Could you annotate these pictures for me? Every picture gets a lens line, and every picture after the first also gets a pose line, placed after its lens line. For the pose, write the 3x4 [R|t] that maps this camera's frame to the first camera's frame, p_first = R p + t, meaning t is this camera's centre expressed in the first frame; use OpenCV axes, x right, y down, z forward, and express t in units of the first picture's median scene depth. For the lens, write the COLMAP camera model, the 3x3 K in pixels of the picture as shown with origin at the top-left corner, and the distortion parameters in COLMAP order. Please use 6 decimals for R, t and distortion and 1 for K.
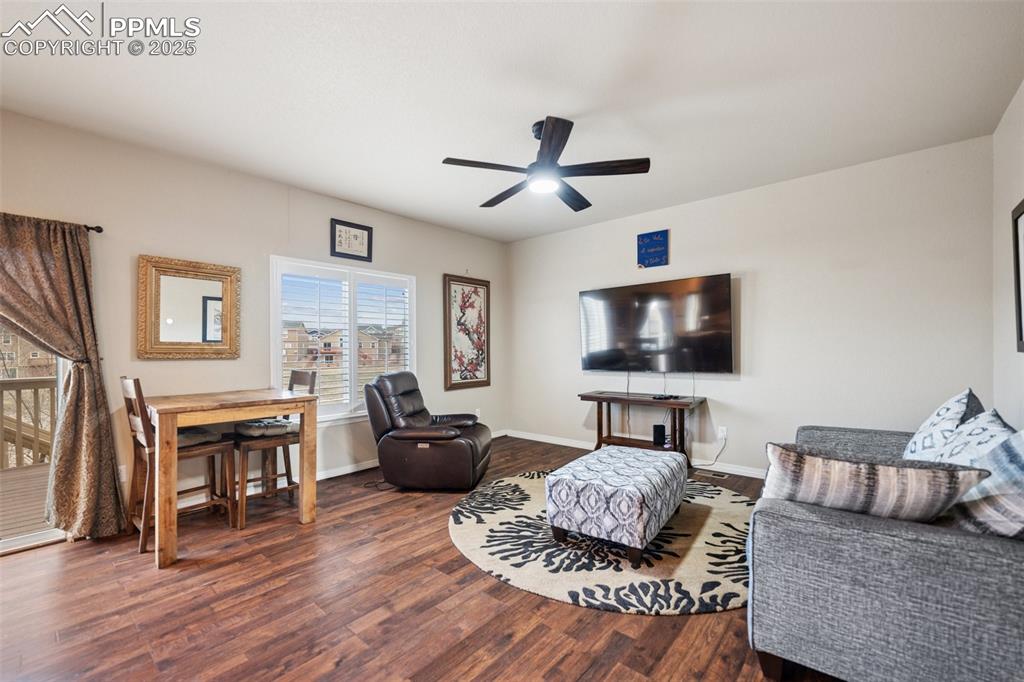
lens RADIAL K [[421.5, 0, 513.3], [0, 421.5, 341.3], [0, 0, 1]] dist [0.001077, -0.000654]
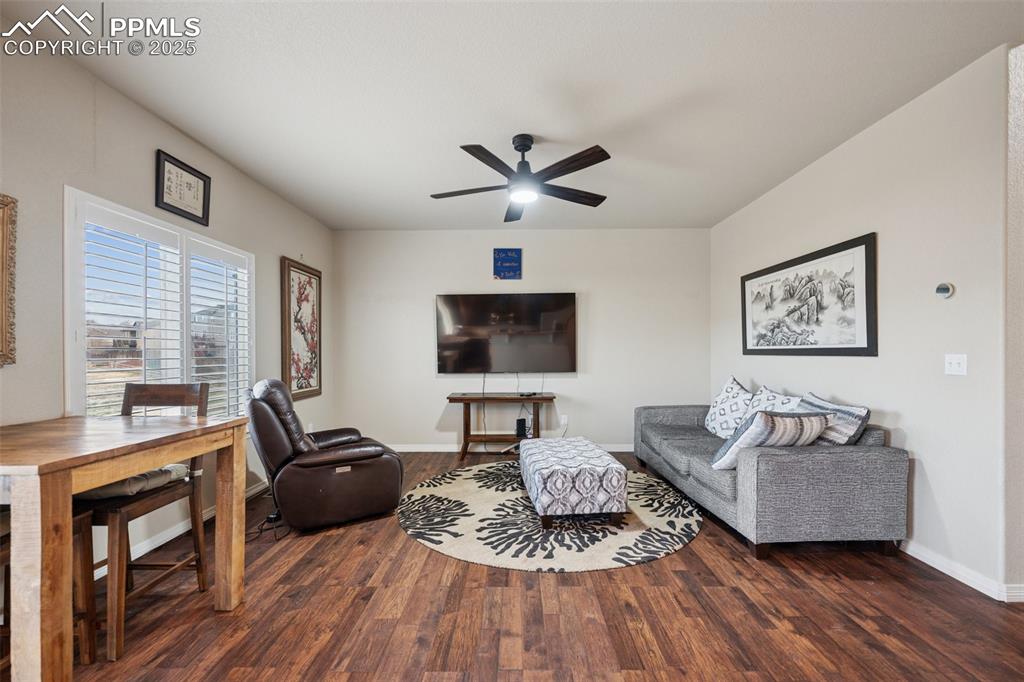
lens RADIAL K [[421.5, 0, 513.2], [0, 421.5, 344.8], [0, 0, 1]] dist [0.001077, -0.000654]
pose [[0.765114, 0.017192, 0.643666, -0.589902], [-0.016115, 0.999842, -0.007551, 0.009269], [-0.643693, -0.004595, 0.765270, 0.201135]]
